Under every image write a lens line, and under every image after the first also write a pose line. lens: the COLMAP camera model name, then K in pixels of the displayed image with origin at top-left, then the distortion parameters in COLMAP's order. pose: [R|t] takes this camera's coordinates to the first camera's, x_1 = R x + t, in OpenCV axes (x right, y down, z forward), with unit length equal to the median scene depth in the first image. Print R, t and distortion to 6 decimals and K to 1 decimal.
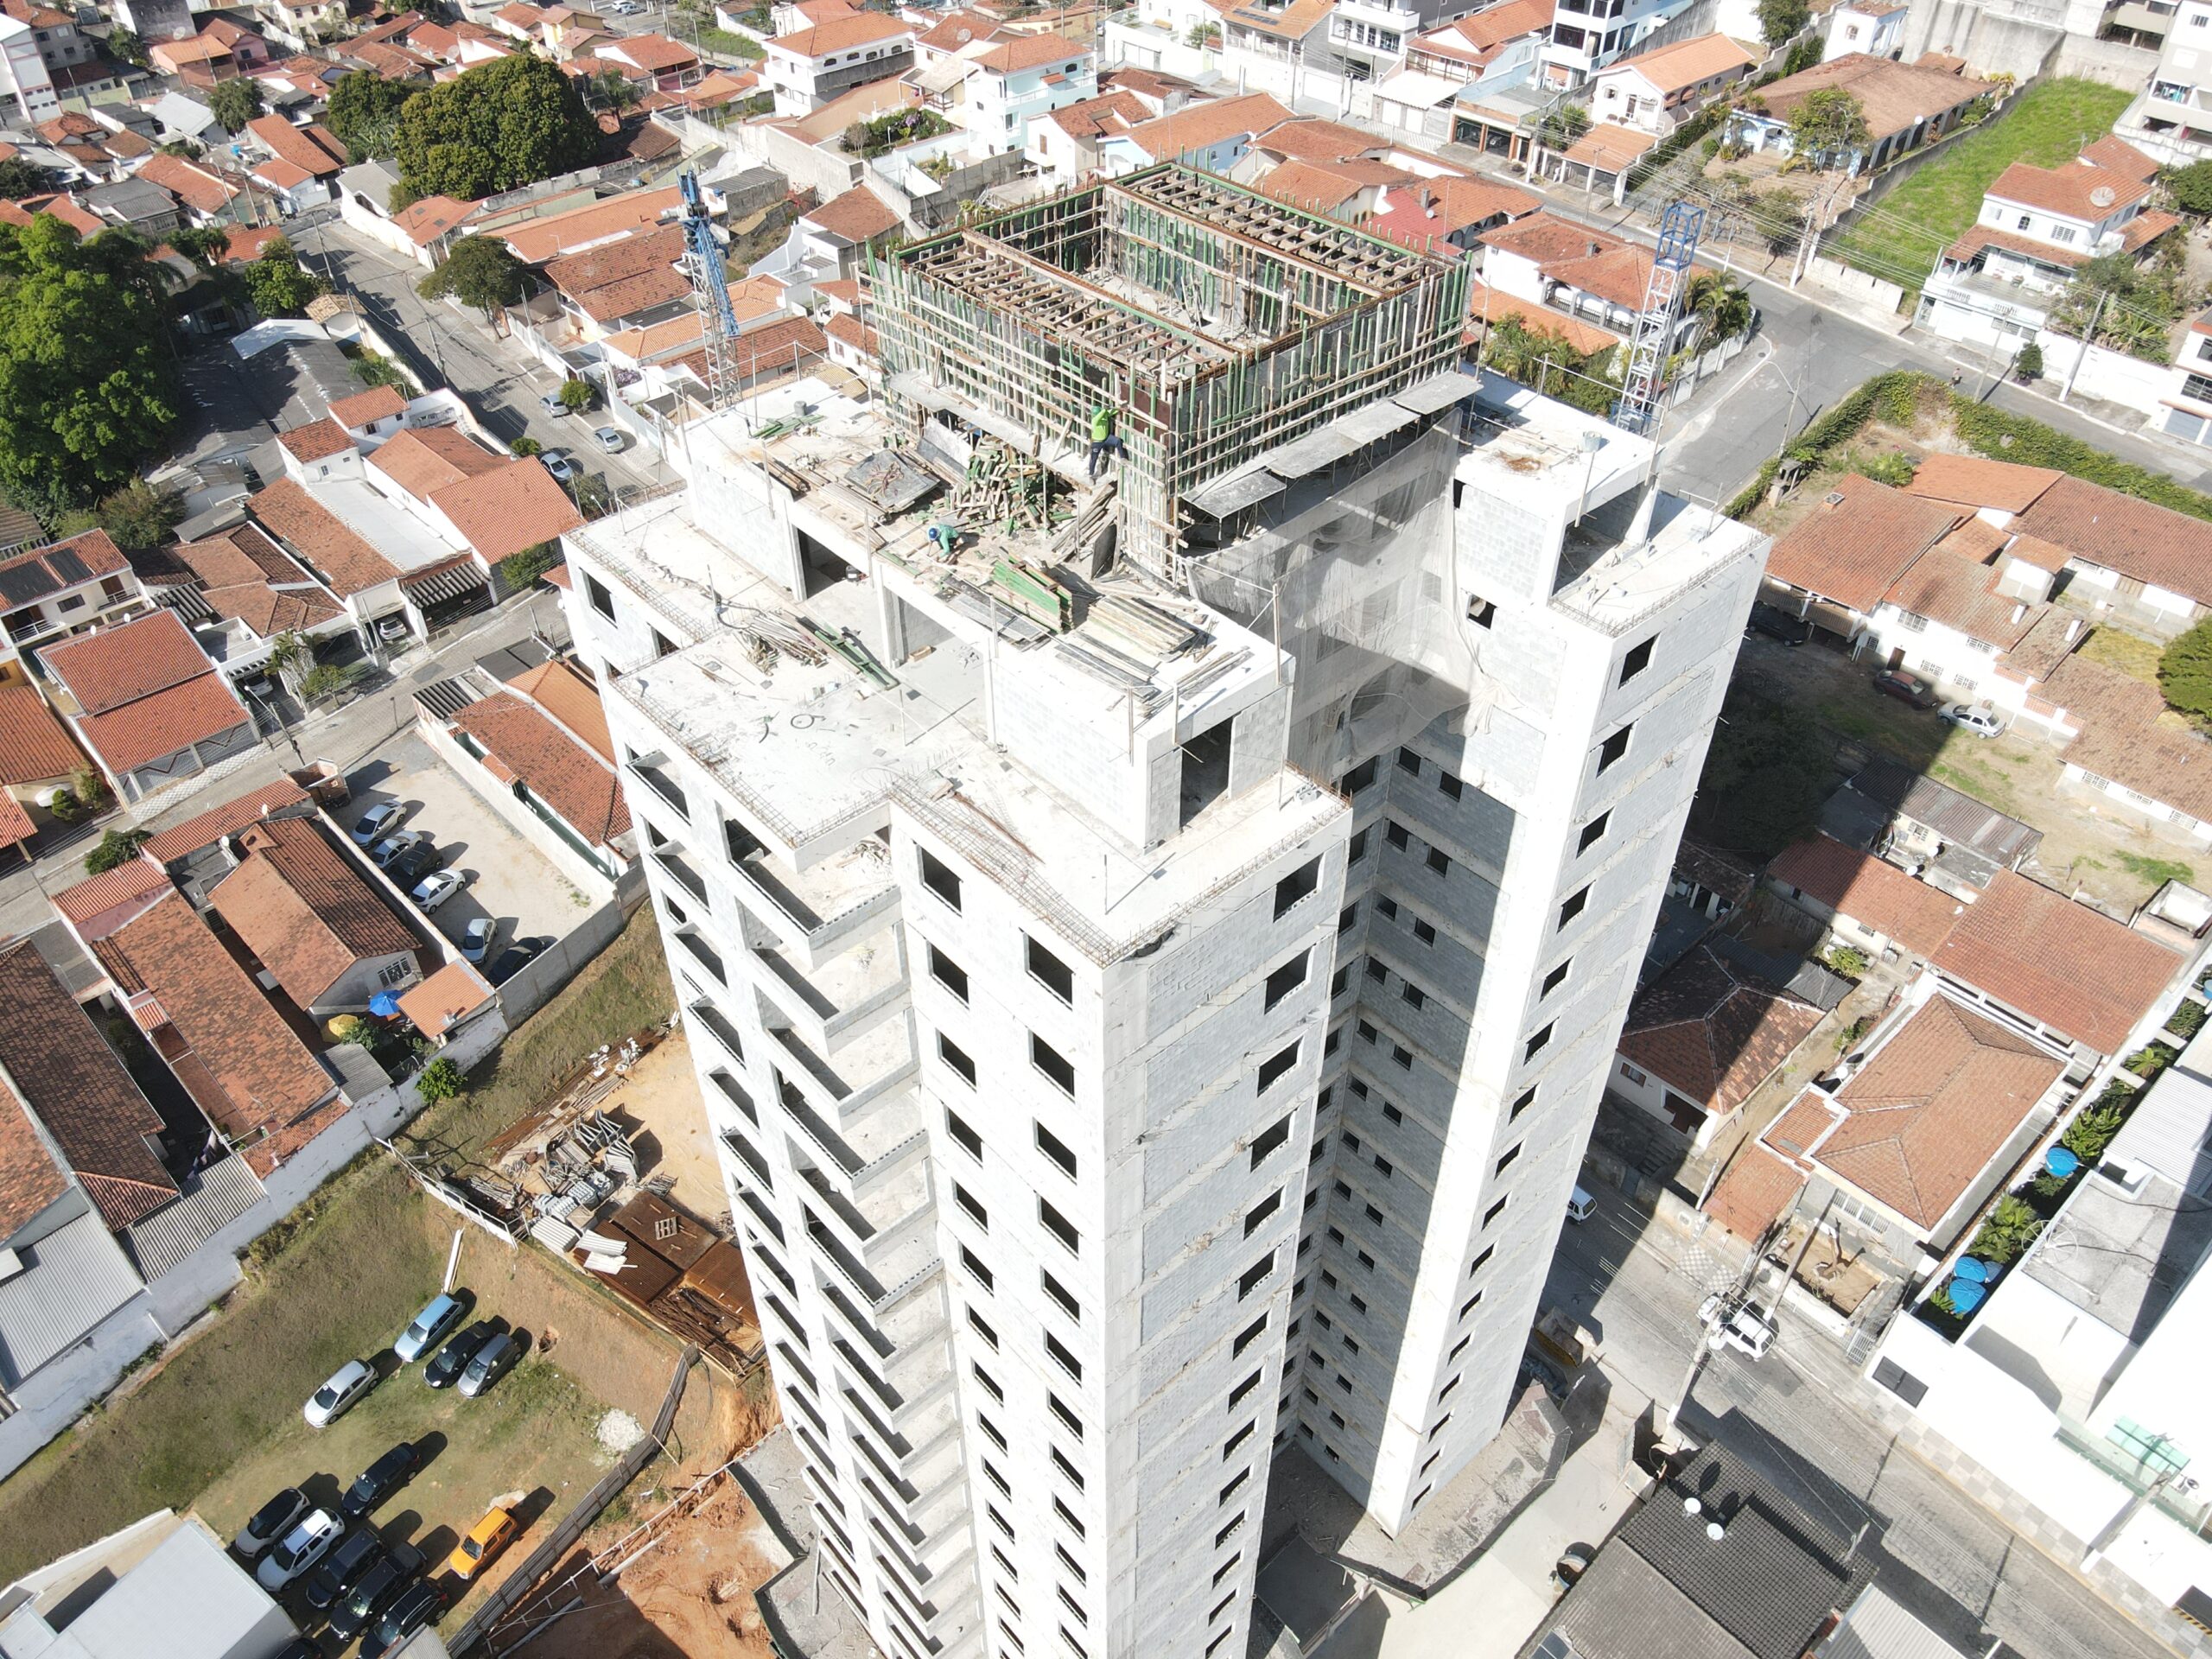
lens RADIAL K [[1625.0, 0, 1101.4], [0, 1625.0, 828.2], [0, 0, 1]] dist [0.008358, 0.008972]
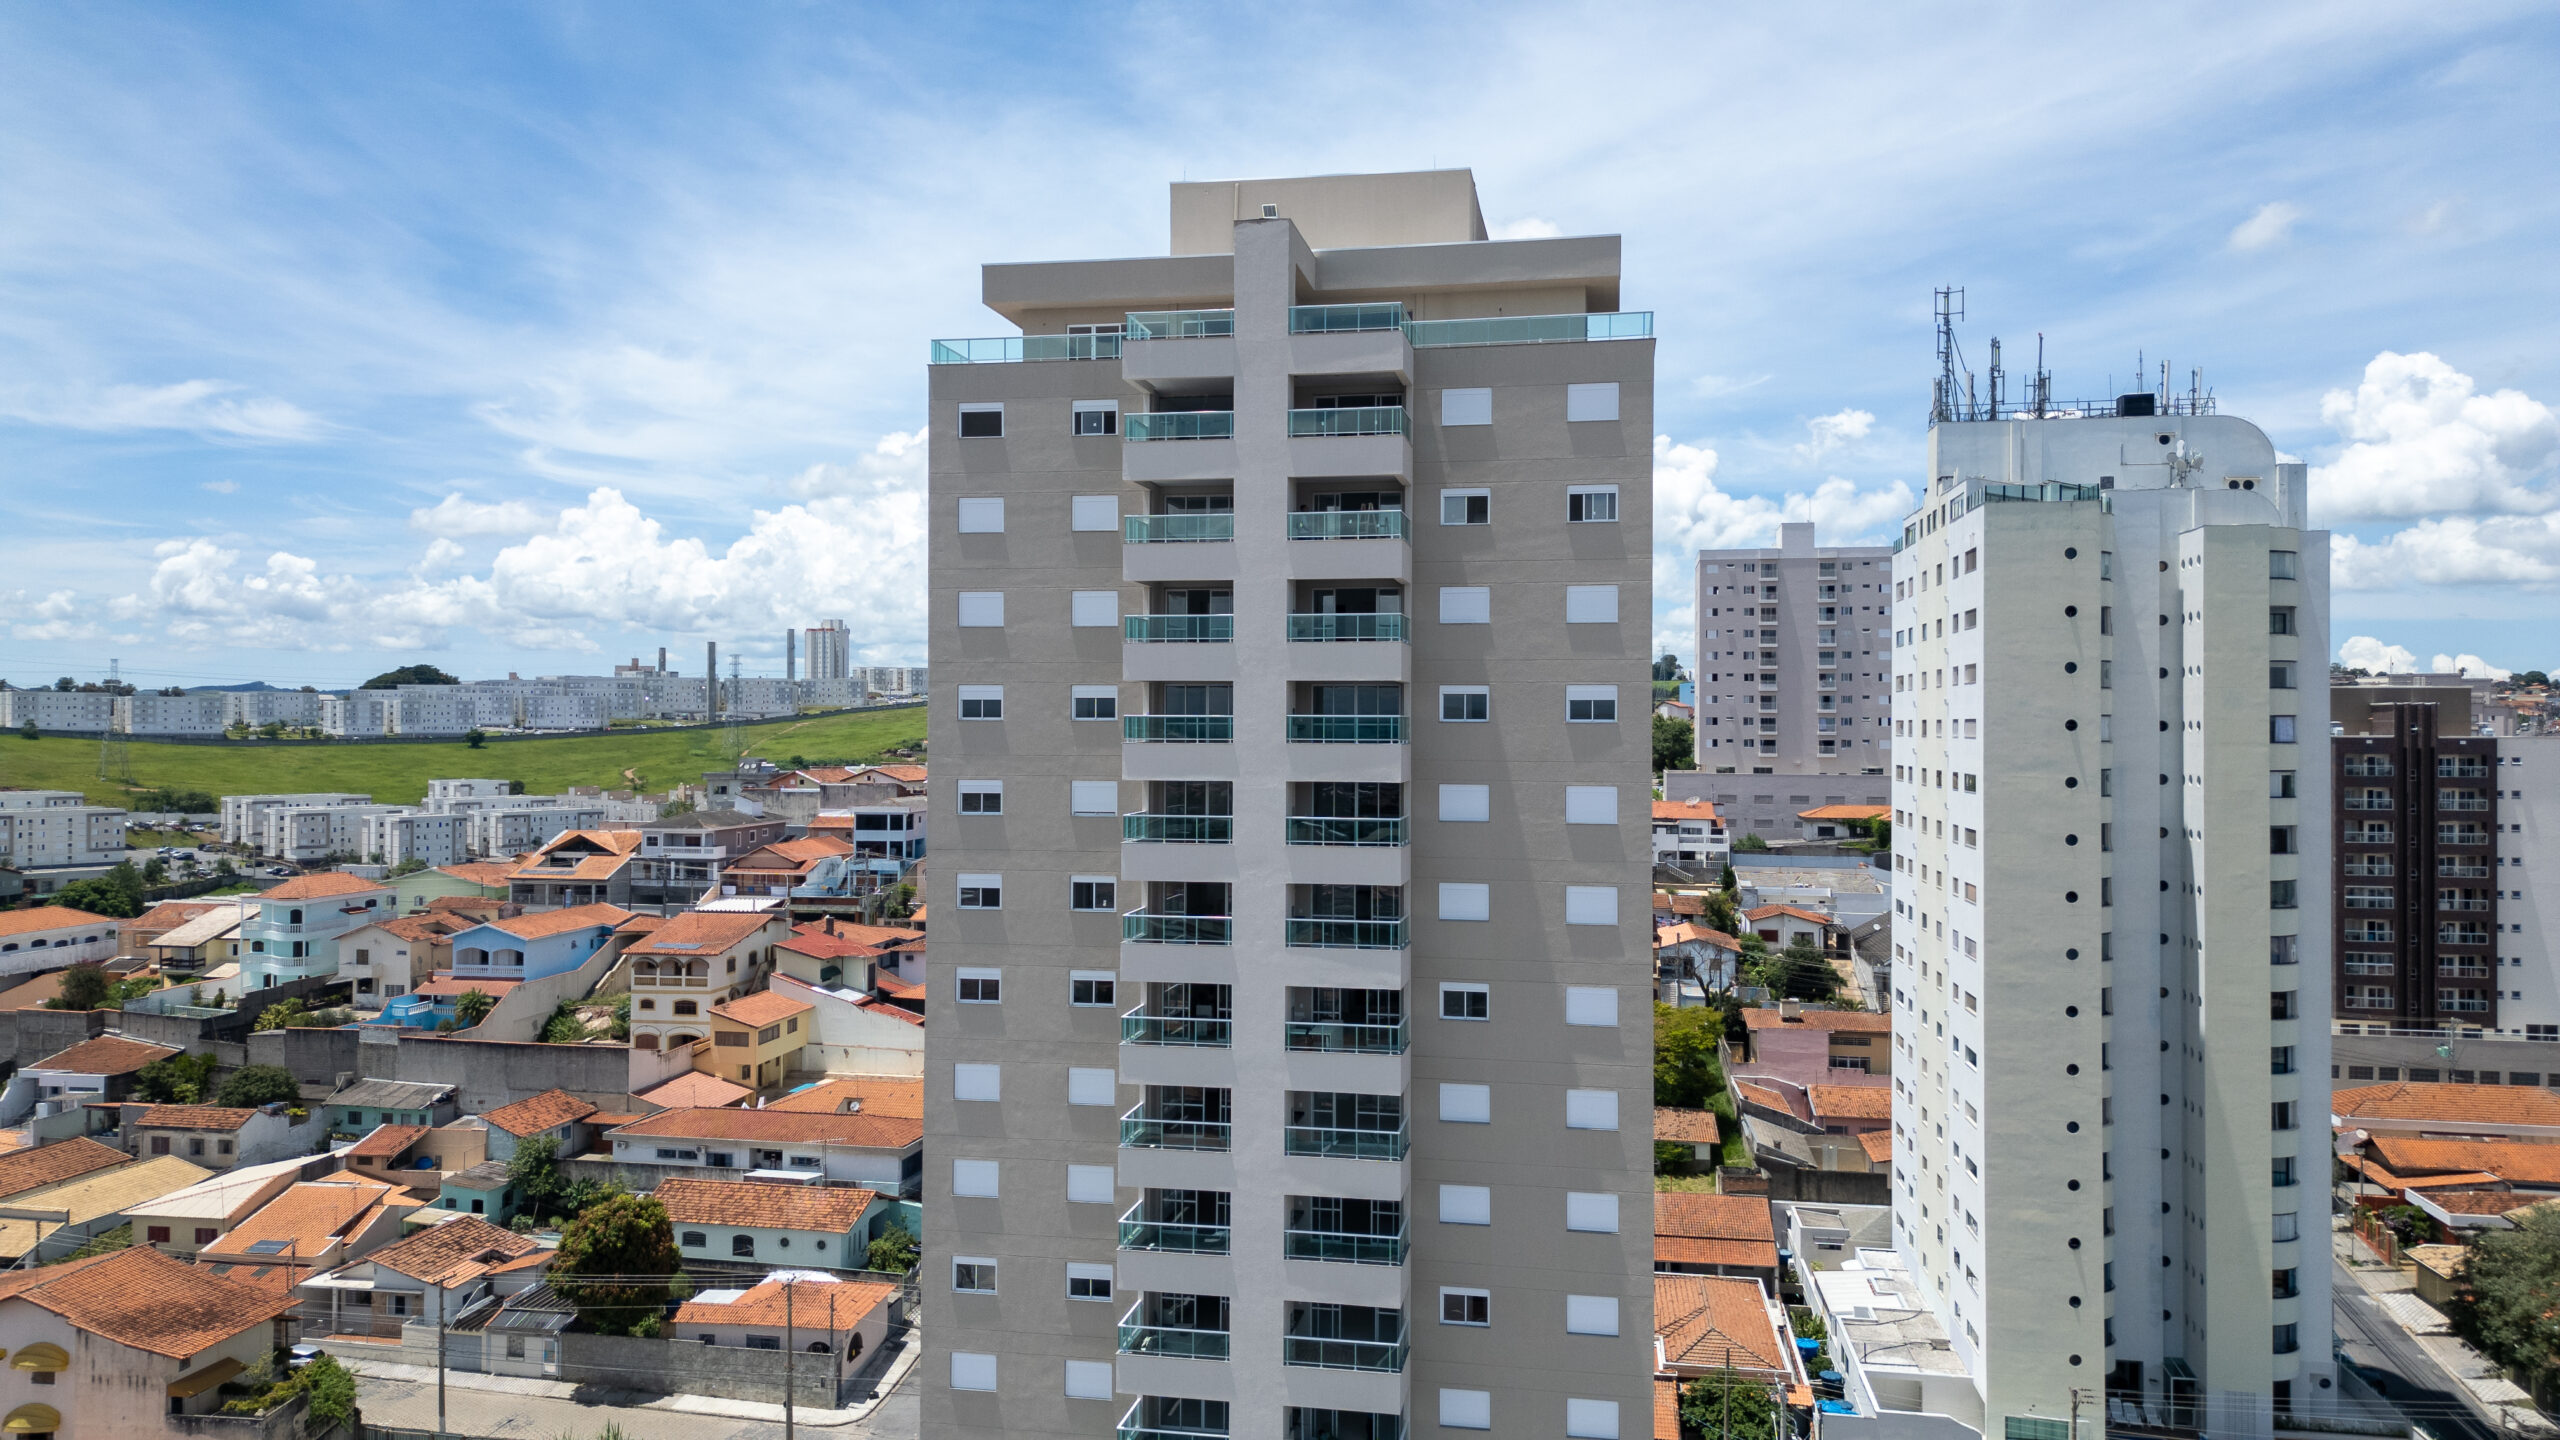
lens RADIAL K [[1795.5, 0, 1282.0], [0, 1795.5, 719.4], [0, 0, 1]] dist [0.045015, -0.036517]
pose [[0.791403, 0.010465, 0.611205, -0.365327], [0.395134, 0.754139, -0.524541, 0.306317], [-0.466423, 0.656632, 0.592692, 0.113972]]
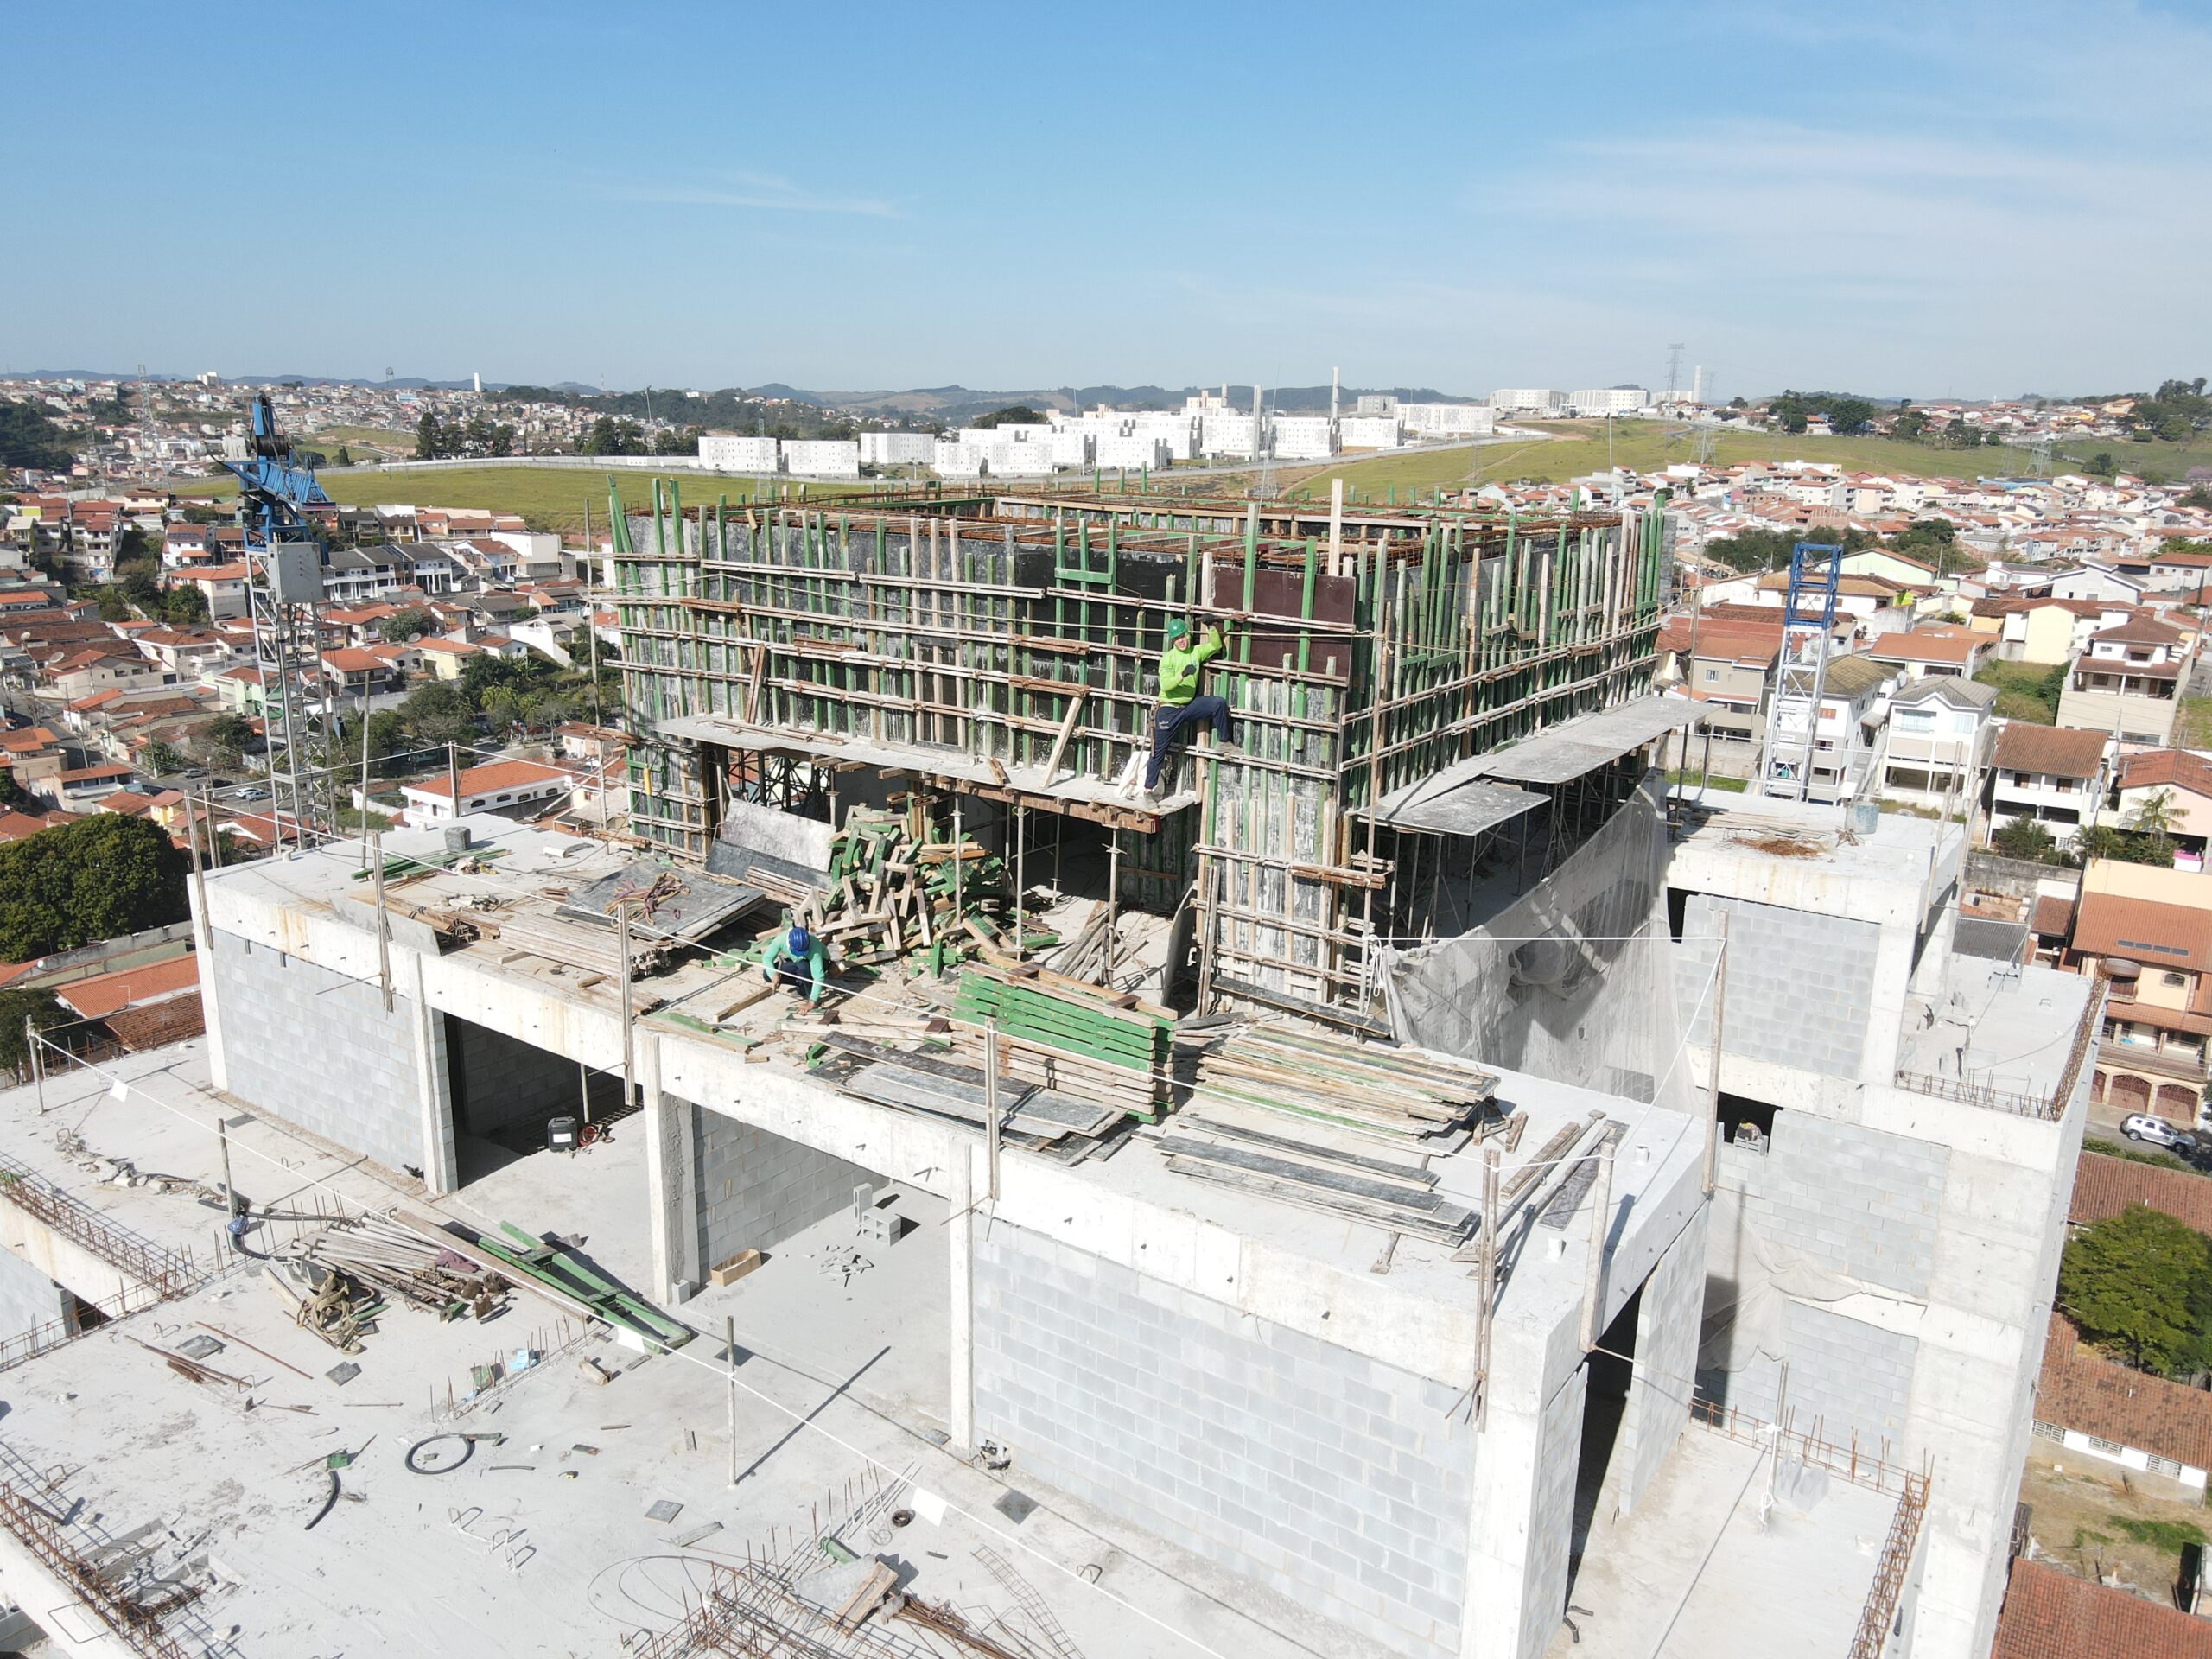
lens RADIAL K [[1625.0, 0, 1099.3], [0, 1625.0, 835.2], [0, 0, 1]] dist [0.008358, 0.008972]
pose [[0.974886, -0.037371, 0.219545, -0.038249], [0.131296, 0.892721, -0.431057, -0.003912], [-0.179884, 0.449057, 0.875208, 0.196143]]
